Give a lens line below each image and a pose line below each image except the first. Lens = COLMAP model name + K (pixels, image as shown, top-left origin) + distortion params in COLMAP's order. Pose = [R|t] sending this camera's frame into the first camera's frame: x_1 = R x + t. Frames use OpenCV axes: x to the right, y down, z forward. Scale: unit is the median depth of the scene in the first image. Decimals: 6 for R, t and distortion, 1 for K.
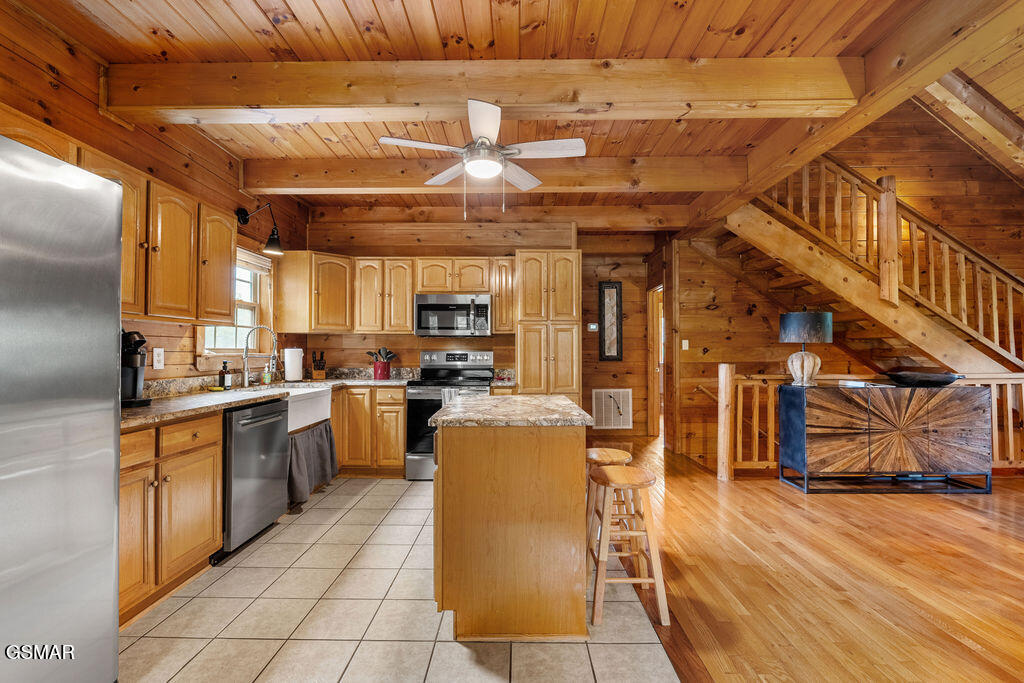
lens RADIAL K [[447.0, 0, 506.6], [0, 447.0, 343.9], [0, 0, 1]] dist [-0.006286, 0.000464]
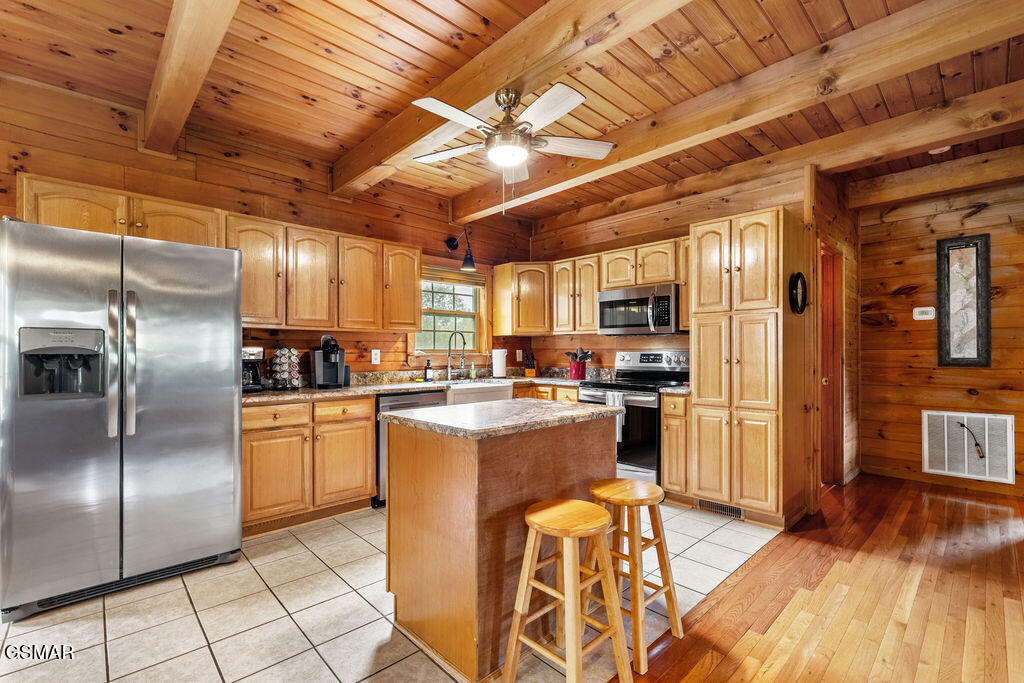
lens RADIAL K [[447.0, 0, 508.4], [0, 447.0, 352.1], [0, 0, 1]] dist [-0.006286, 0.000464]
pose [[0.697571, -0.000486, -0.716516, 0.341271], [0.013392, 0.999834, 0.012359, 0.003696], [0.716391, -0.018217, 0.697462, 0.190084]]
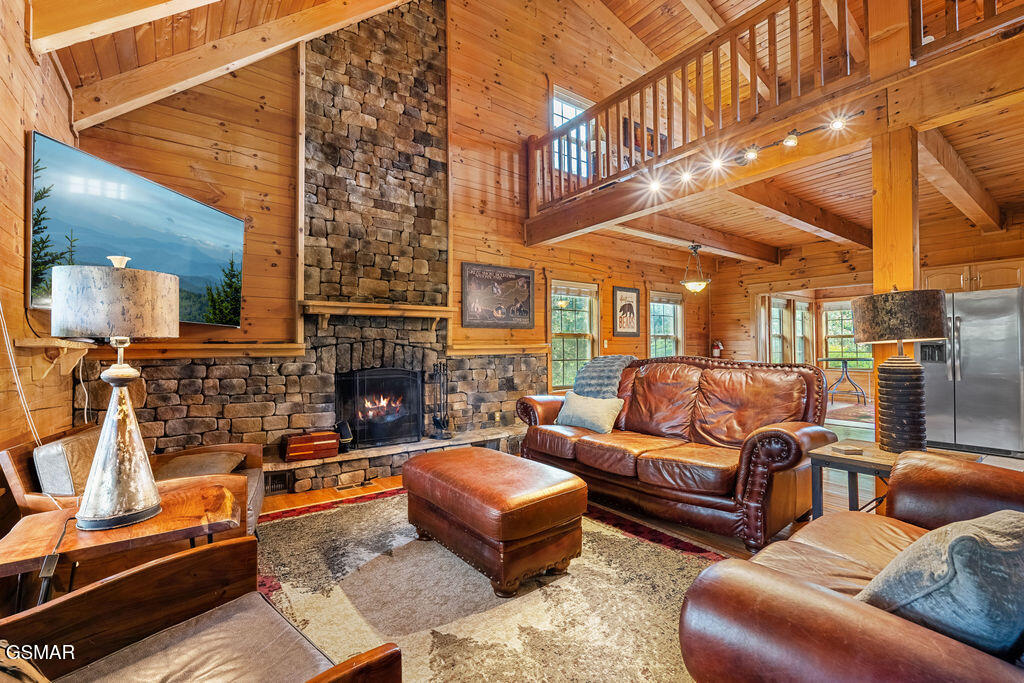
lens RADIAL K [[447.0, 0, 509.2], [0, 447.0, 343.1], [0, 0, 1]] dist [-0.006286, 0.000464]
pose [[-0.798640, 0.002506, -0.601803, 1.241952], [0.020580, 0.999520, -0.023149, 0.005093], [0.601457, -0.030873, -0.798309, 0.441079]]
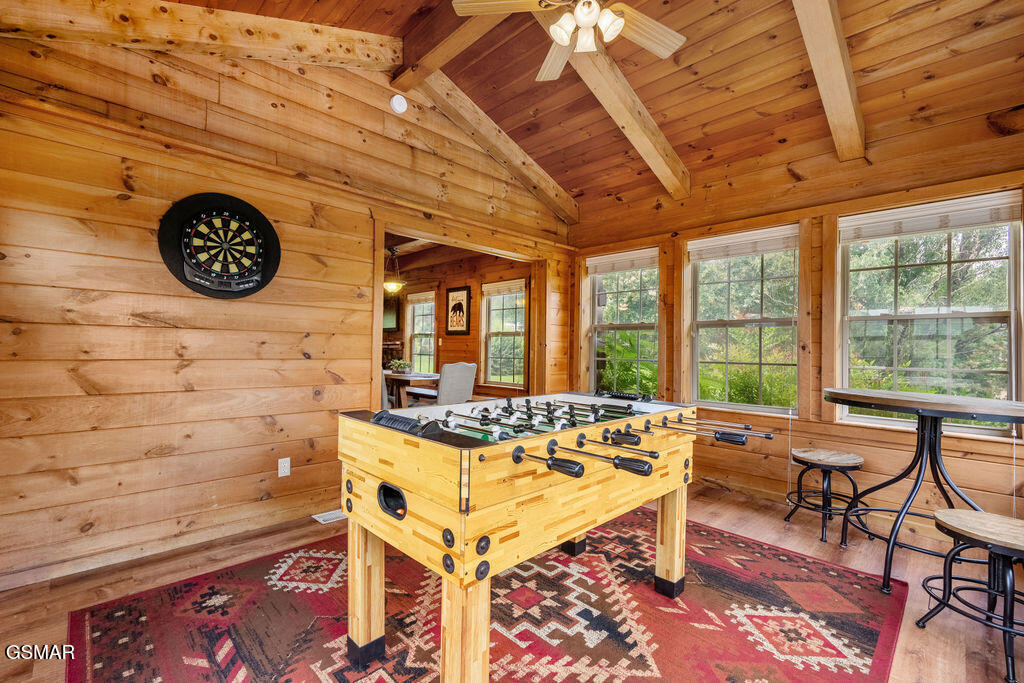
lens RADIAL K [[447.0, 0, 515.0], [0, 447.0, 347.8], [0, 0, 1]] dist [-0.006286, 0.000464]
pose [[-0.720426, -0.006395, 0.693502, -1.216626], [-0.024974, 0.999548, -0.016726, 0.022975], [-0.693082, -0.029370, -0.720261, 0.460191]]
